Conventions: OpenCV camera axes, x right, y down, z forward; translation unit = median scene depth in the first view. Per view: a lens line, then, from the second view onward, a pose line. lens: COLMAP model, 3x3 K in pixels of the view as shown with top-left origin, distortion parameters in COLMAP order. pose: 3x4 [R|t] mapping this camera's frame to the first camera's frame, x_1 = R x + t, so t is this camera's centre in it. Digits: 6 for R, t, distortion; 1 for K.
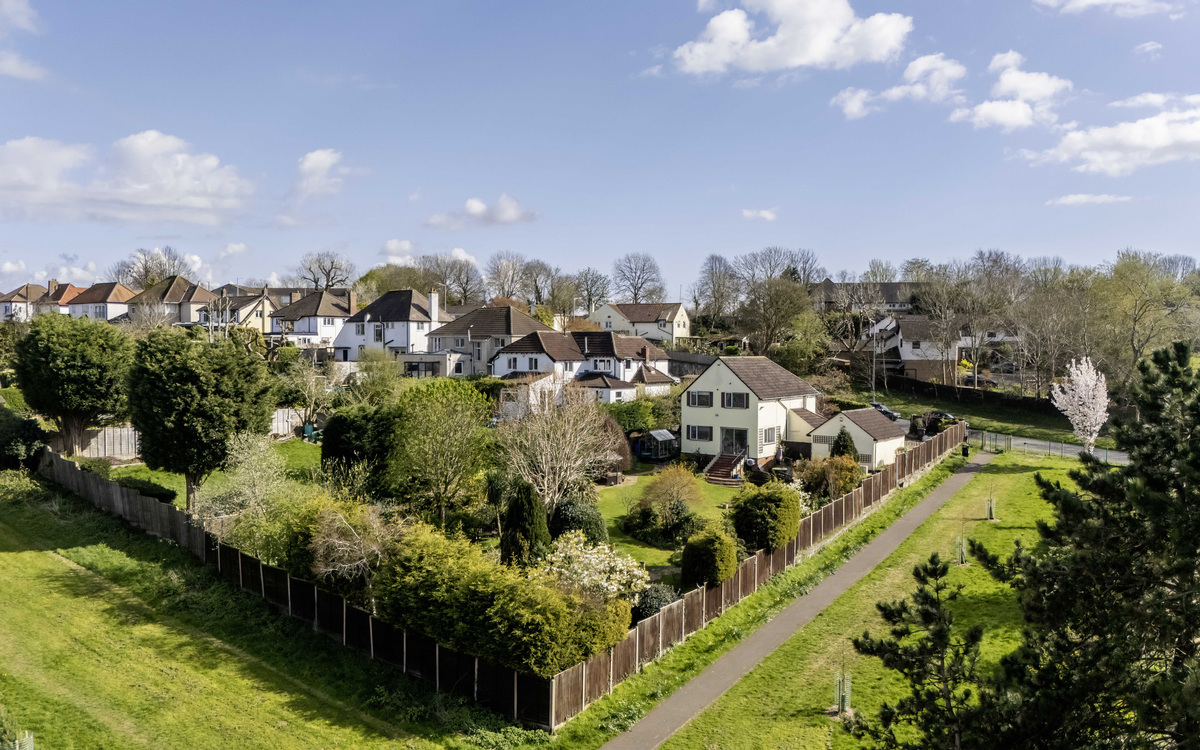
lens RADIAL K [[825.9, 0, 597.4], [0, 825.9, 464.5], [0, 0, 1]] dist [0.030677, -0.002304]
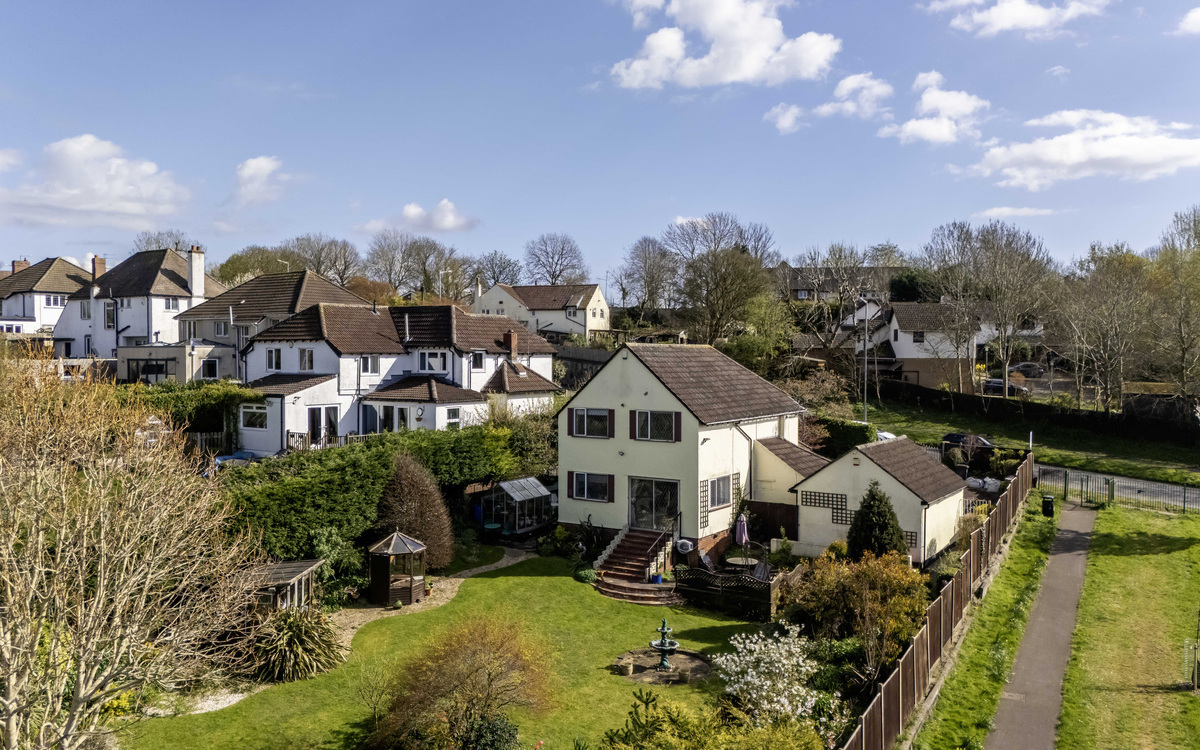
lens RADIAL K [[850.2, 0, 600.5], [0, 850.2, 356.7], [0, 0, 1]] dist [0.000262, 0.002099]
pose [[0.997446, 0.000127, 0.071428, 0.069044], [0.009588, 0.990710, -0.135651, -0.035549], [-0.070782, 0.135990, 0.988179, 0.340420]]
